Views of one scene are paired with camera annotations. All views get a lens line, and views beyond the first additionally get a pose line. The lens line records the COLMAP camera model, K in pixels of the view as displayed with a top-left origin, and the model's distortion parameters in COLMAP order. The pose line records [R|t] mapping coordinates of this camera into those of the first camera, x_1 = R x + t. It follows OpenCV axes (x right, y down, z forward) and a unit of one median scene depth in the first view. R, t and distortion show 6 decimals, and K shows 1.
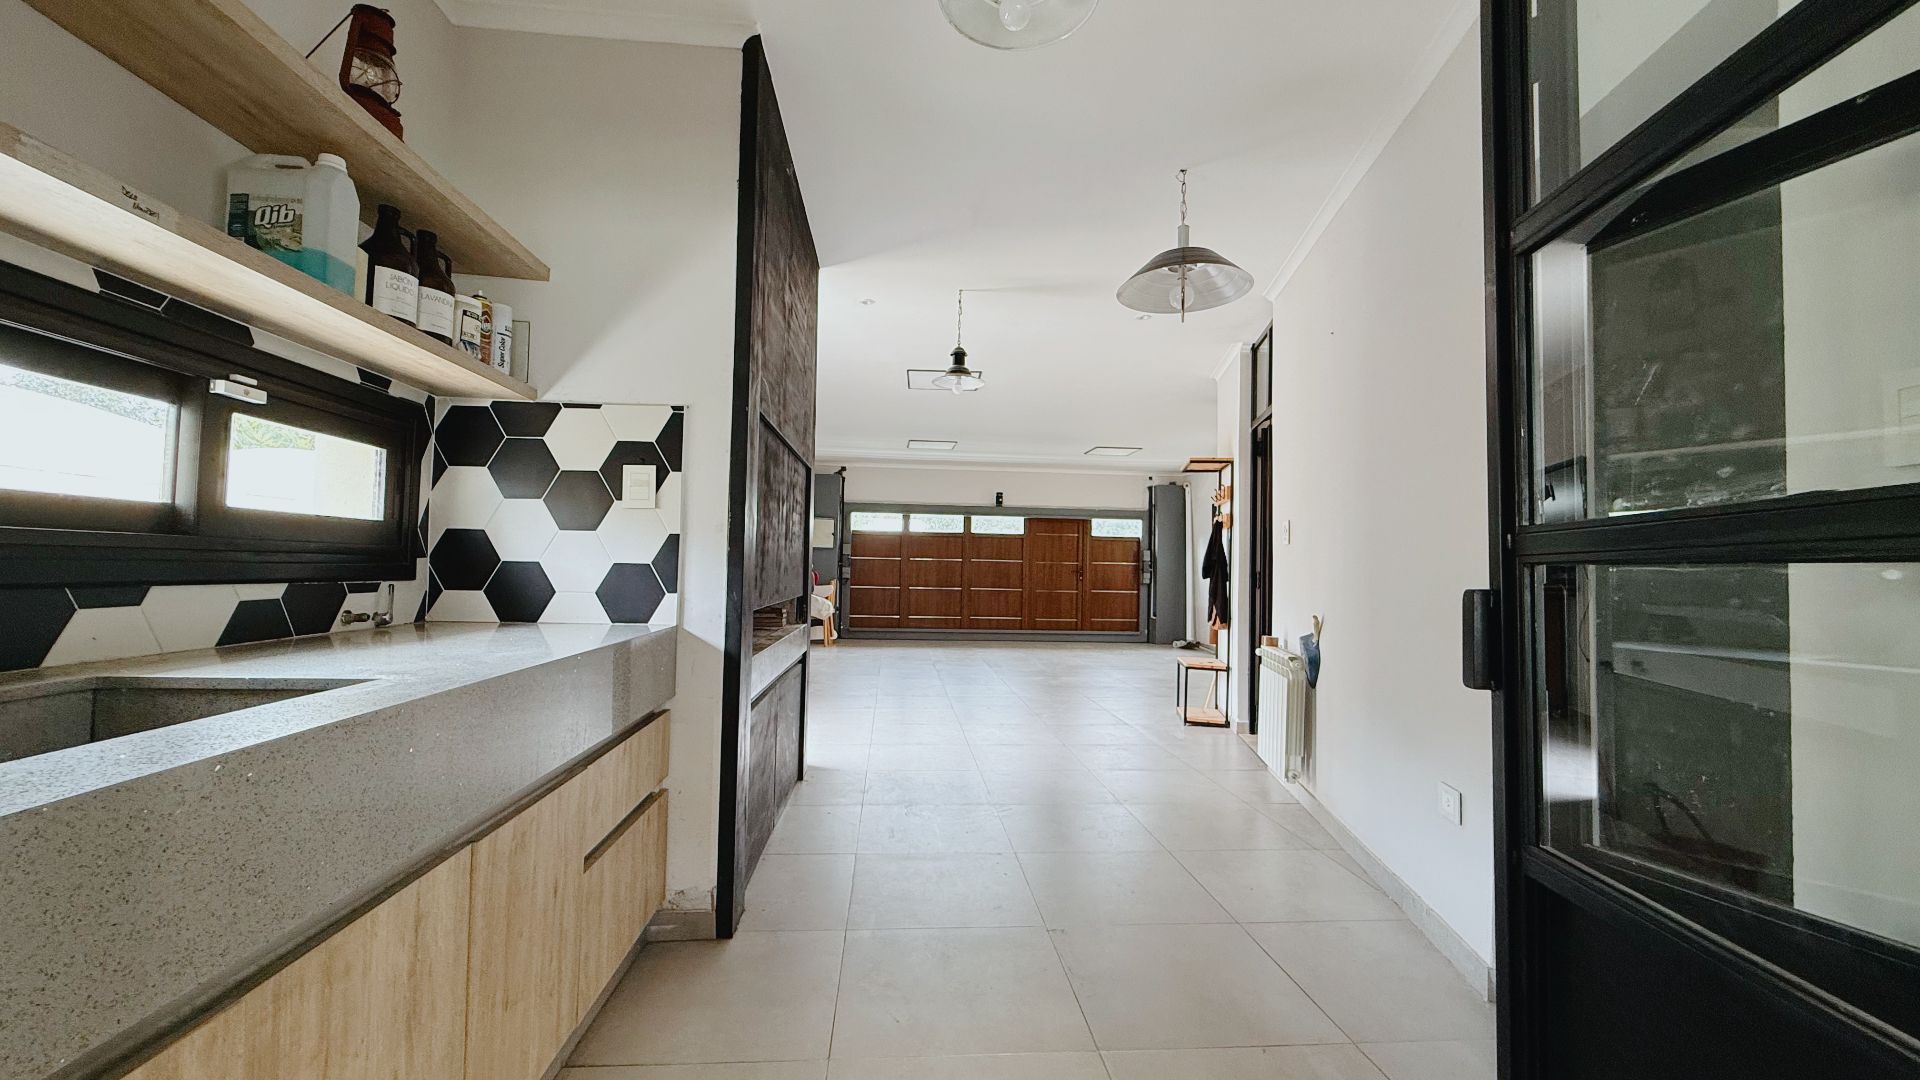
lens RADIAL K [[768.3, 0, 954.9], [0, 768.3, 539.4], [0, 0, 1]] dist [-0.001534, -0.000246]
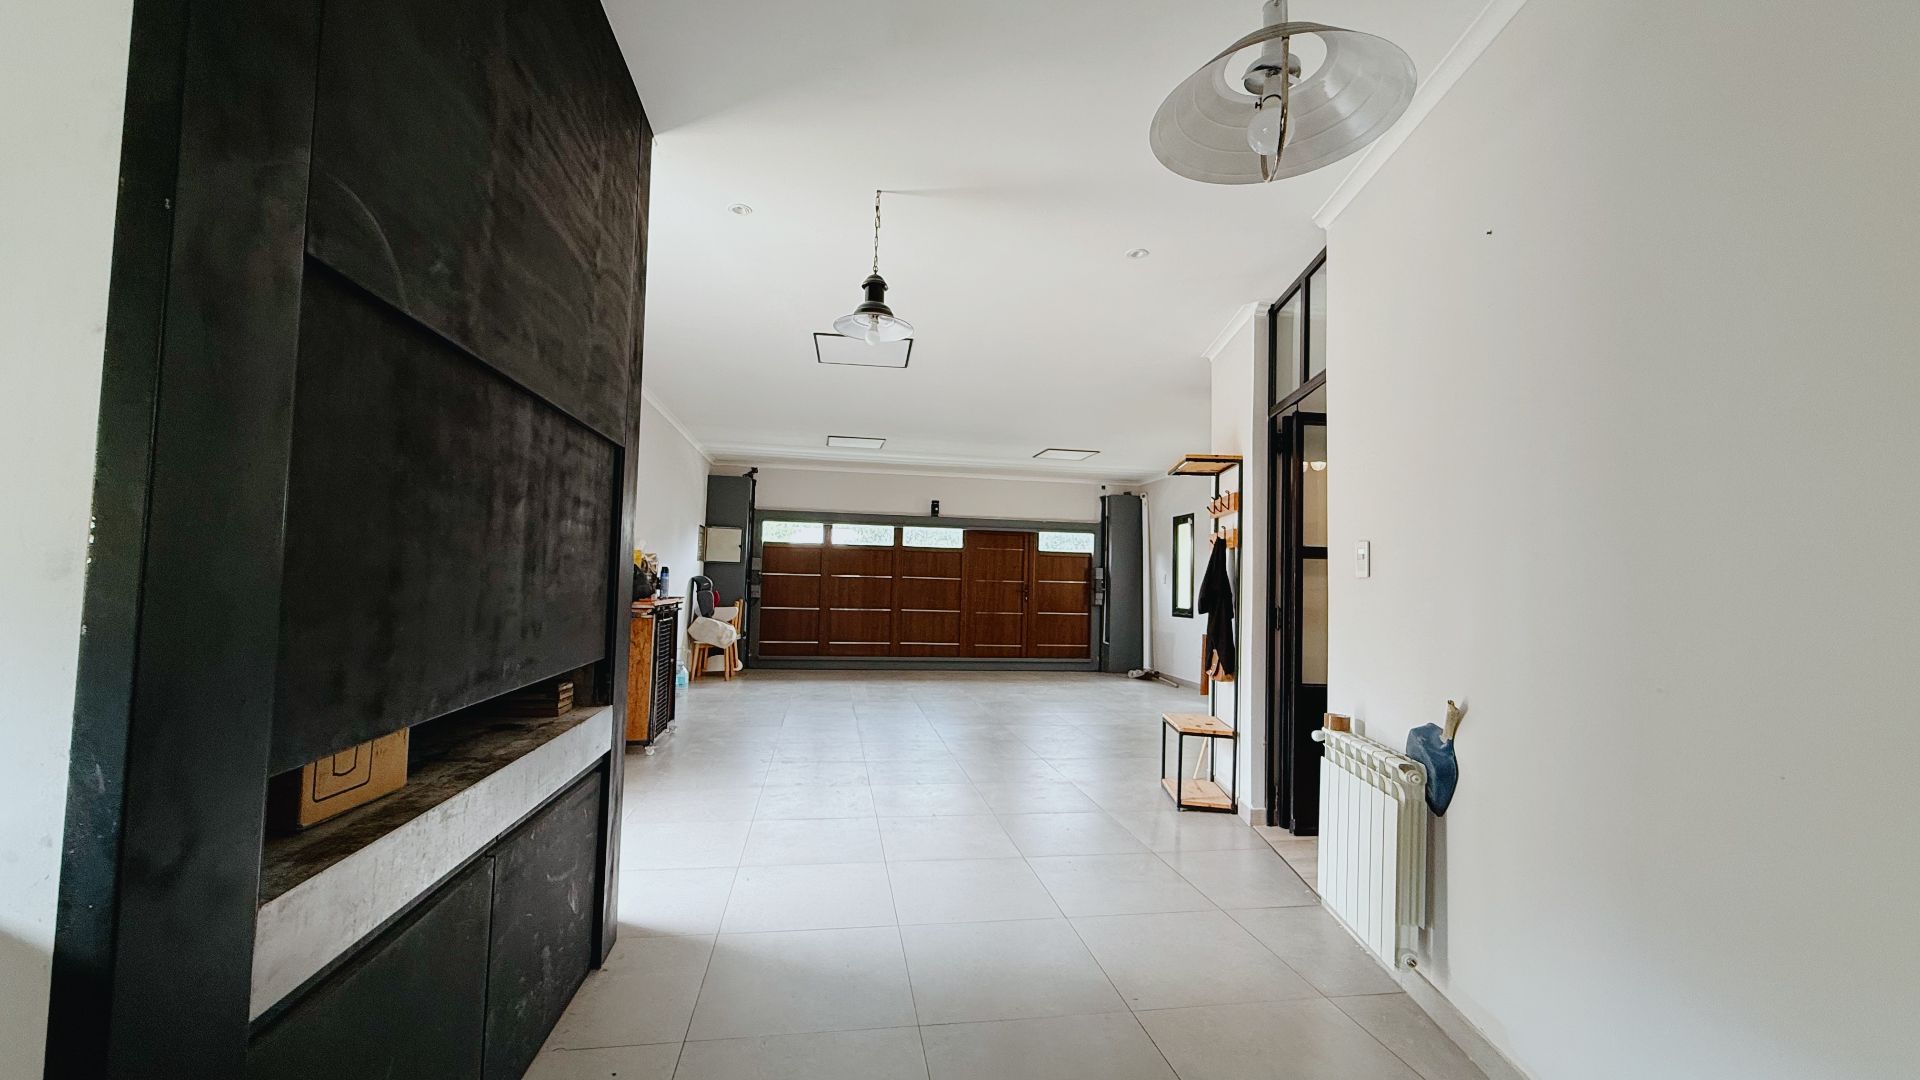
lens RADIAL K [[768.3, 0, 954.9], [0, 768.3, 539.4], [0, 0, 1]] dist [-0.001534, -0.000246]
pose [[0.996488, 0.010635, 0.083052, 0.008304], [-0.009508, 0.999857, -0.013955, -0.004880], [-0.083188, 0.013116, 0.996448, 0.130929]]
